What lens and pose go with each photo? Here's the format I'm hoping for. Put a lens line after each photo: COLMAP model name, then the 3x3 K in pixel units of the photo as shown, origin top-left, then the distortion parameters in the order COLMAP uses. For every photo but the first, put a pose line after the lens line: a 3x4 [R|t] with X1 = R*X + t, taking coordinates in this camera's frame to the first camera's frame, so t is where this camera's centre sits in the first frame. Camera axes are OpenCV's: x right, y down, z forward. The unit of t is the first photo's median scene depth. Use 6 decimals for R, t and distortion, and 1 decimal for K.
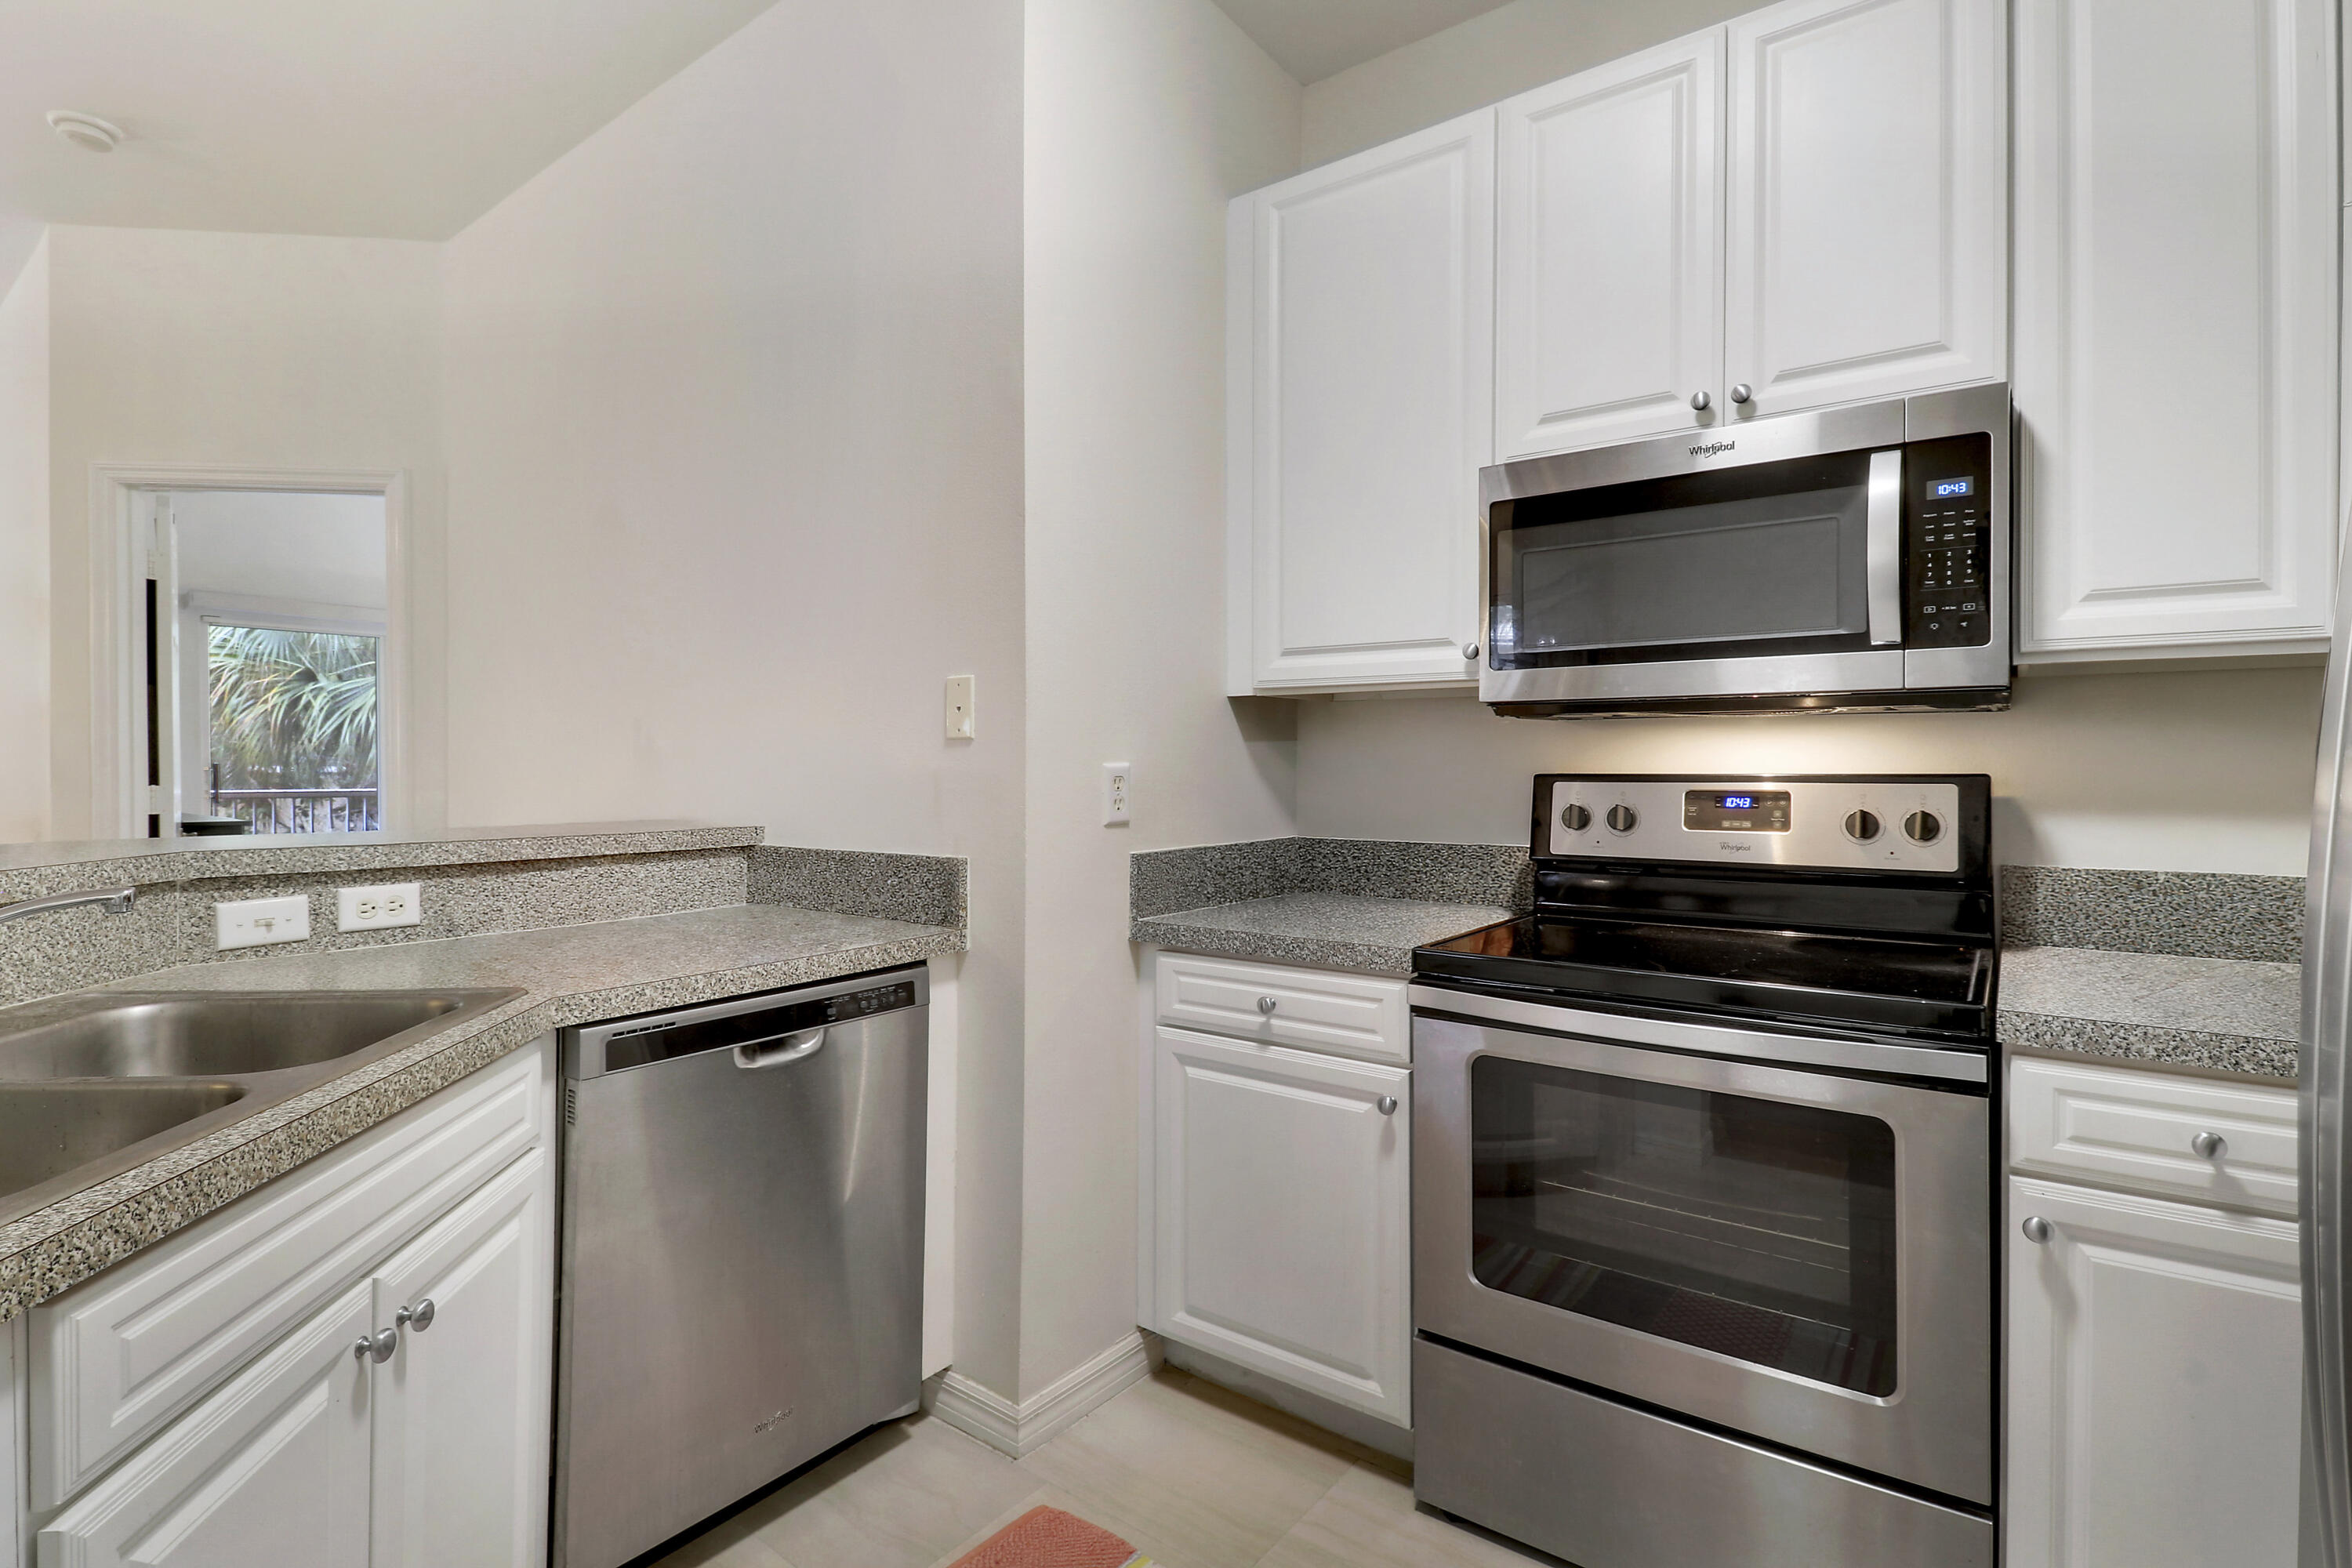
lens RADIAL K [[1109.6, 0, 1164.7], [0, 1109.6, 768.6], [0, 0, 1]] dist [-0.003341, -0.010038]
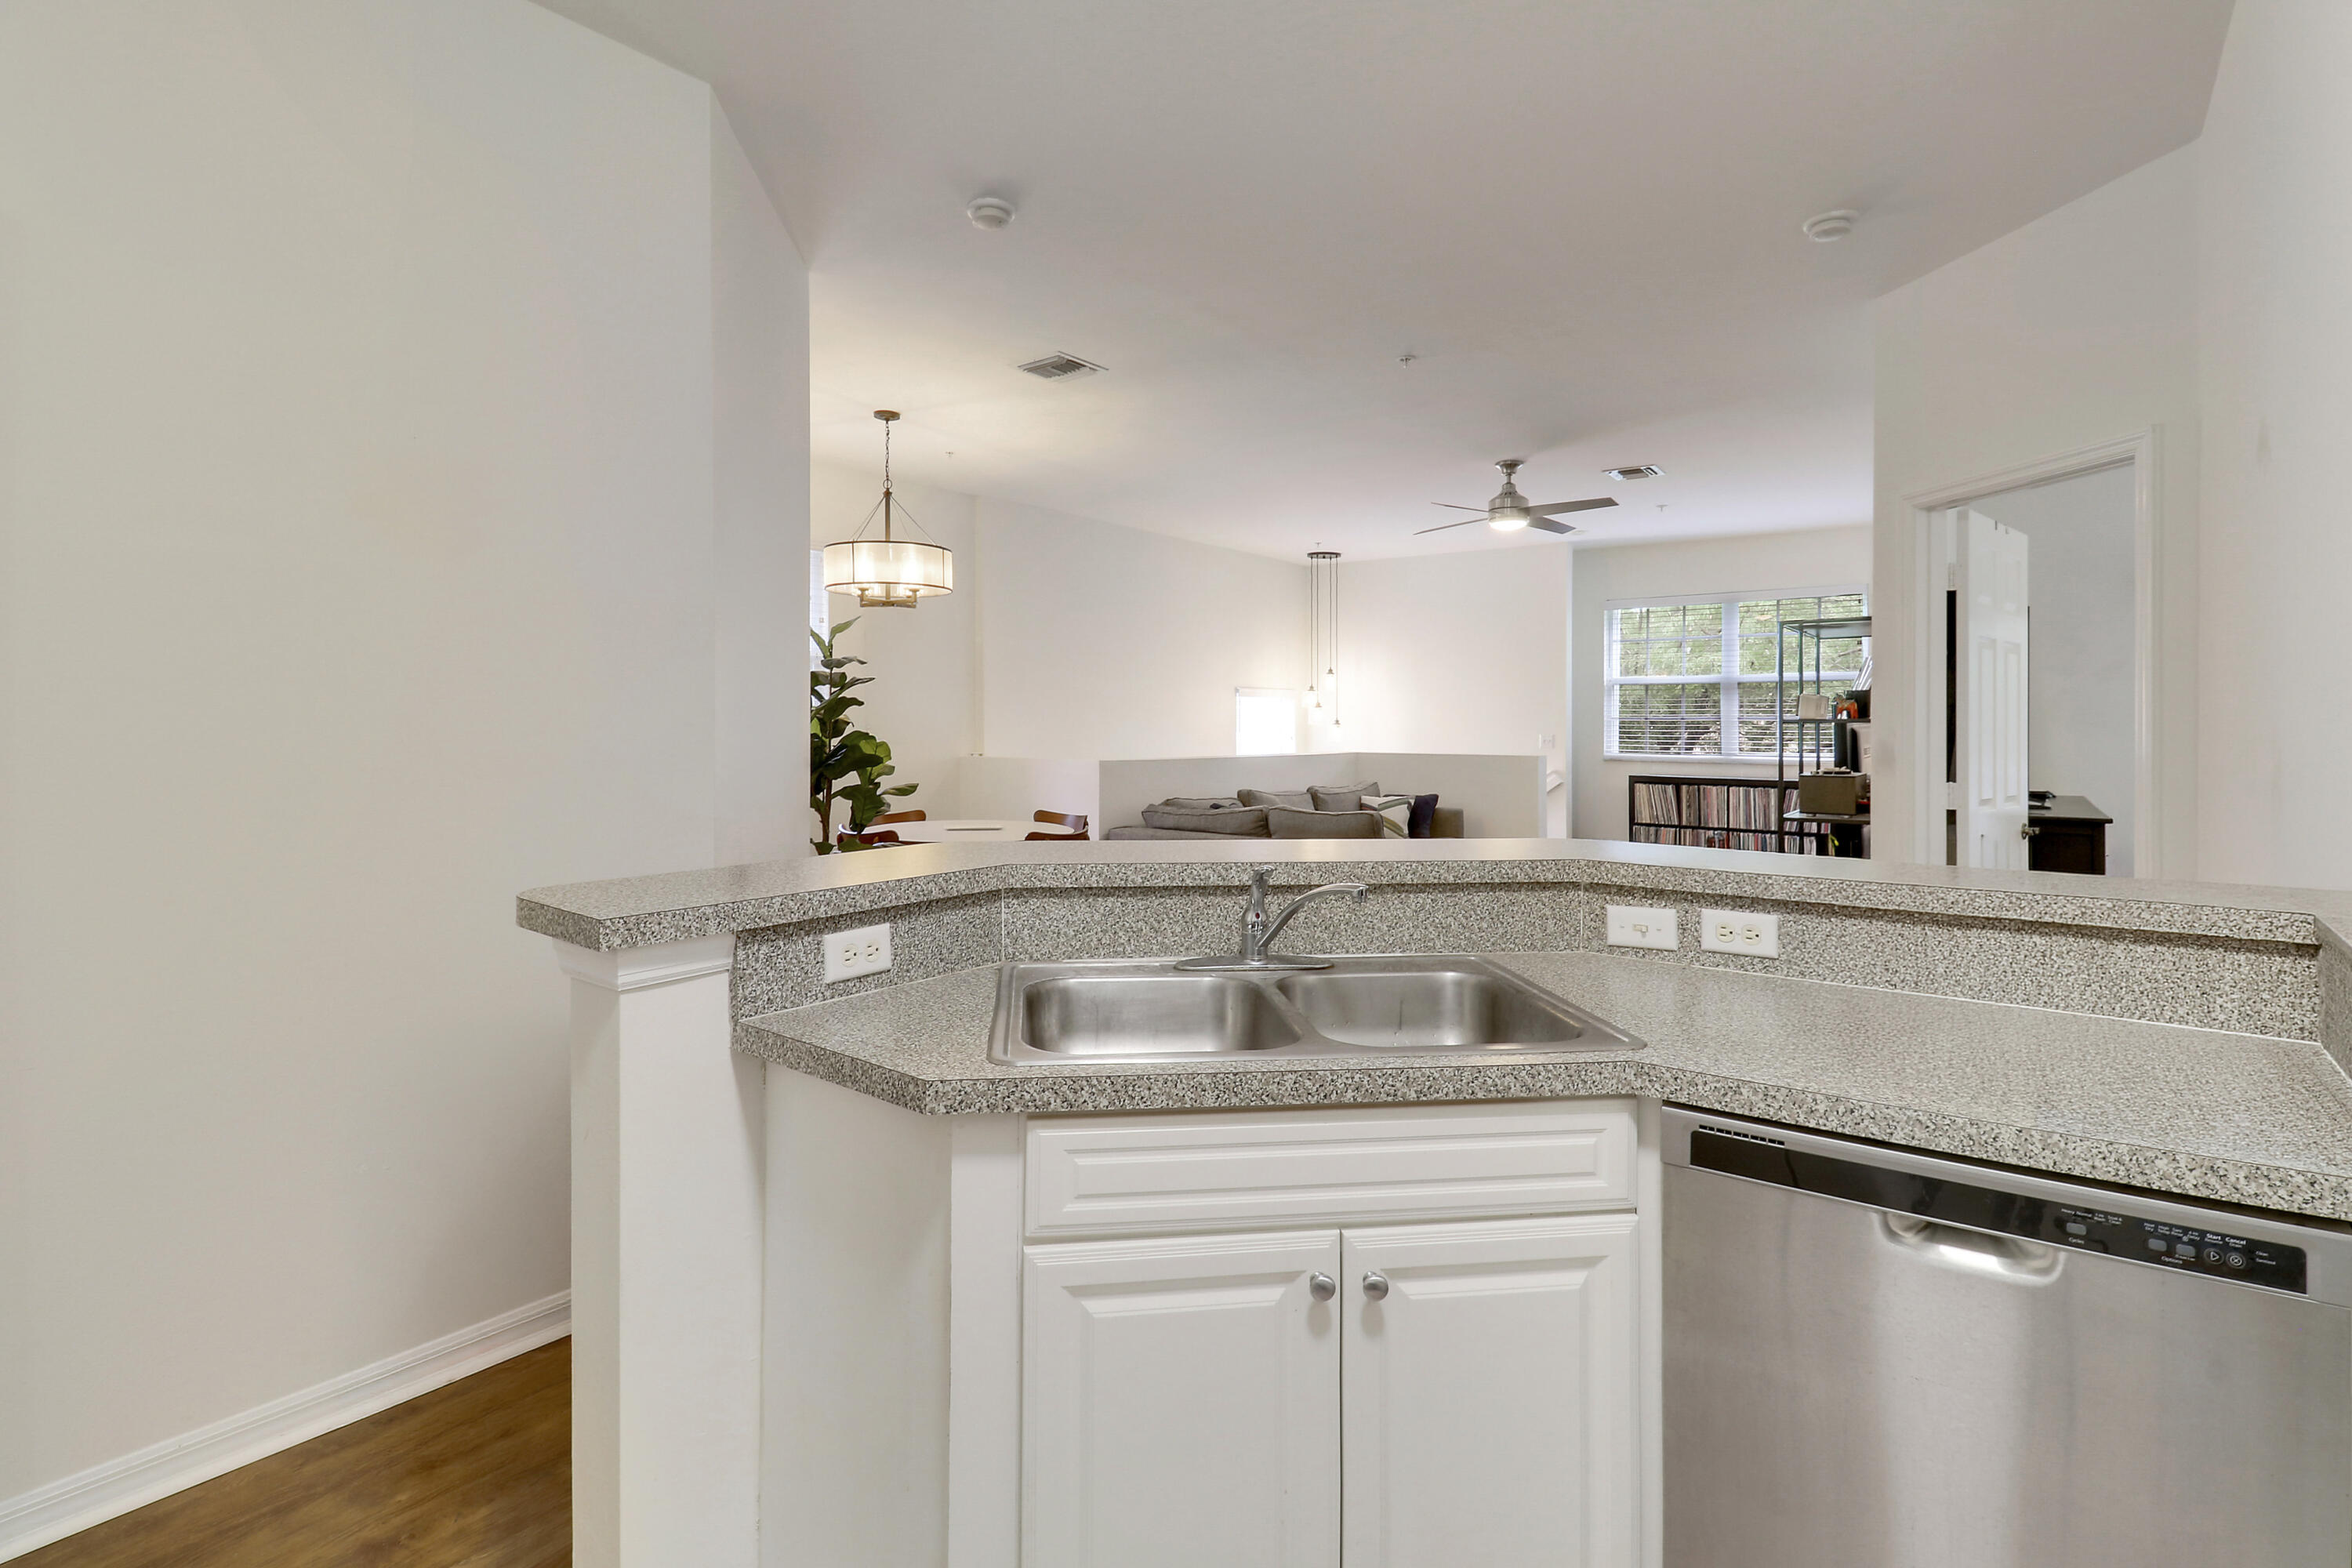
lens RADIAL K [[1109.6, 0, 1173.6], [0, 1109.6, 694.8], [0, 0, 1]] dist [-0.003341, -0.010038]
pose [[-0.000497, -0.033109, -0.999452, 0.287387], [-0.006088, 0.999433, -0.033105, -0.051692], [0.999981, 0.006069, -0.000698, 0.426974]]
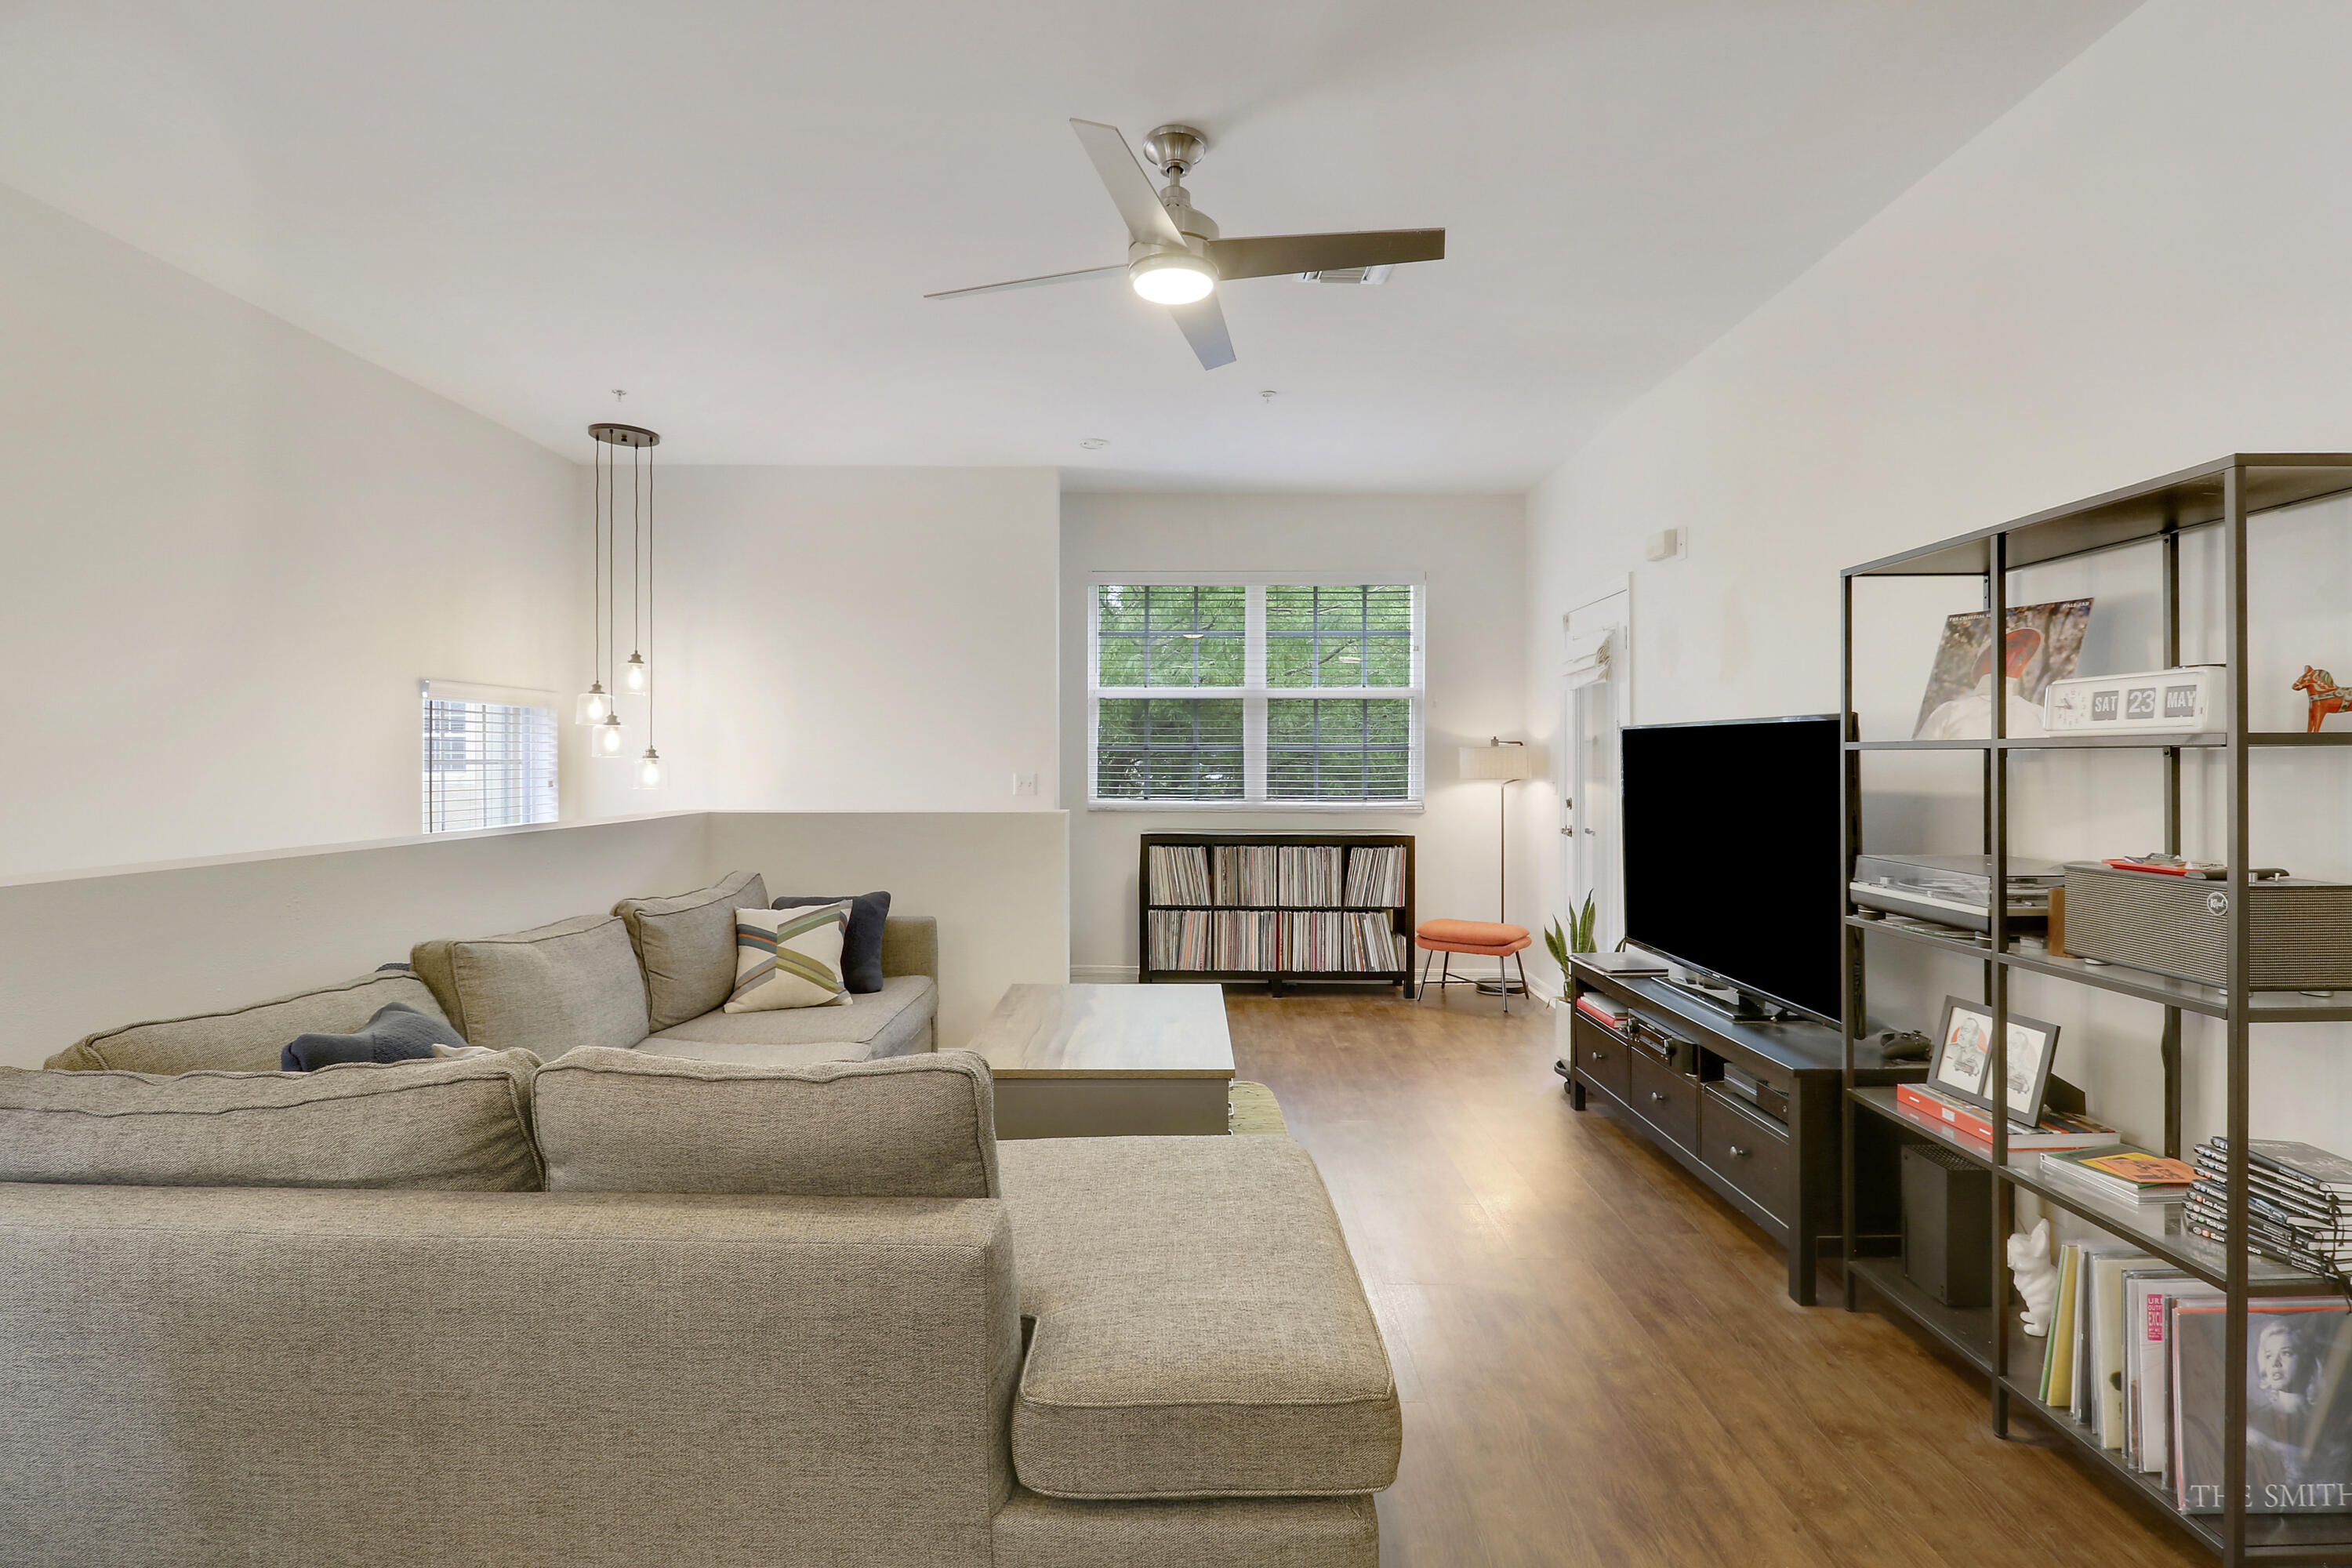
lens RADIAL K [[1109.6, 0, 1179.8], [0, 1109.6, 766.7], [0, 0, 1]] dist [-0.003341, -0.010038]
pose [[0.602661, -0.003904, -0.797988, -1.856652], [0.002920, 0.999992, -0.002687, -0.058147], [0.797992, -0.000711, 0.602667, 0.577816]]
